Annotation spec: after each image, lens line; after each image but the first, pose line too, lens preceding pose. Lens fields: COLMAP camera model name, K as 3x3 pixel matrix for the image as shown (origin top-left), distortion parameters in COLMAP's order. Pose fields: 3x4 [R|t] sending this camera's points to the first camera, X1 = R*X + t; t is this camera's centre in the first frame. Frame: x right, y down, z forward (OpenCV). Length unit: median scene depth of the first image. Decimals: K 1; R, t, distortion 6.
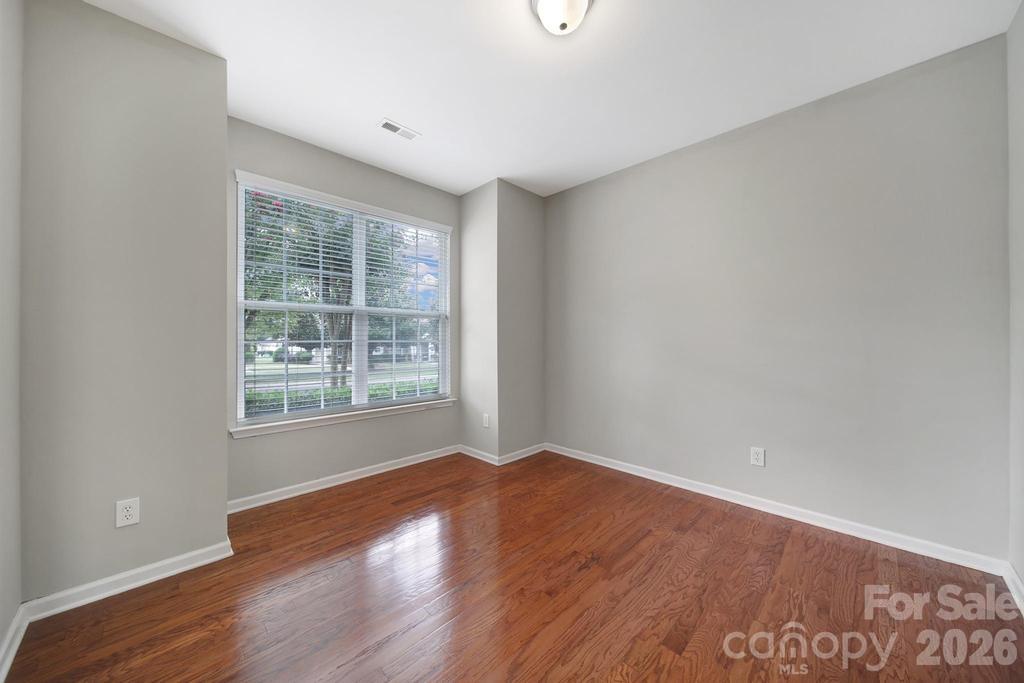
lens RADIAL K [[360.8, 0, 512.0], [0, 360.8, 341.5], [0, 0, 1]] dist [-0.002017, -0.000223]
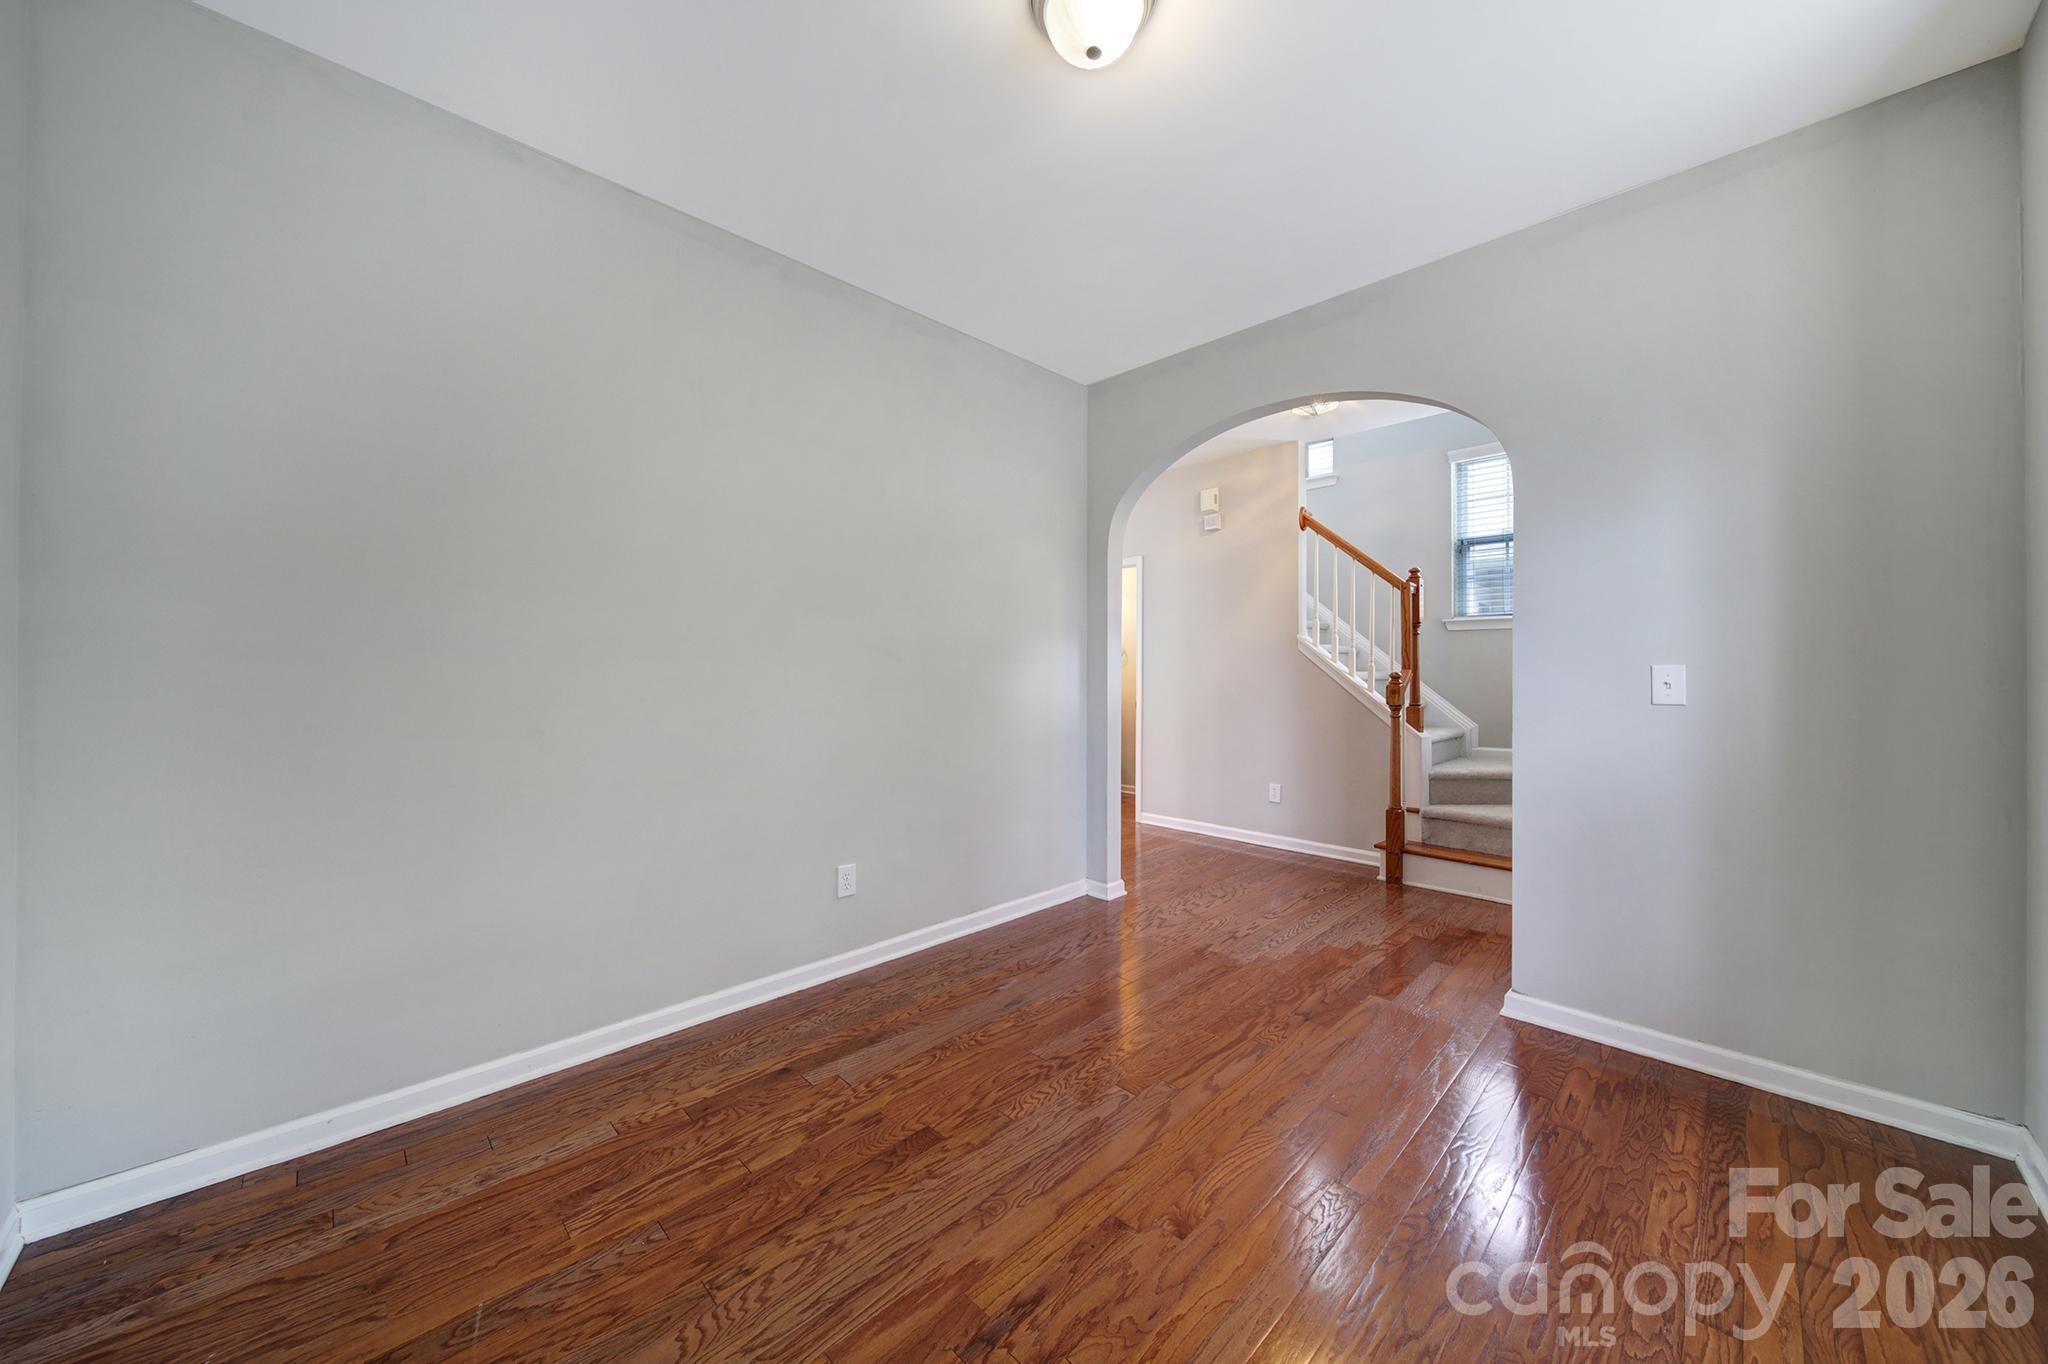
lens RADIAL K [[723.1, 0, 1026.6], [0, 723.1, 676.6], [0, 0, 1]] dist [-0.000907, -0.002229]
pose [[-0.999998, -0.000916, -0.001717, 0.236256], [-0.000936, 0.999933, 0.011559, -0.009680], [0.001706, 0.011561, -0.999932, 2.011493]]
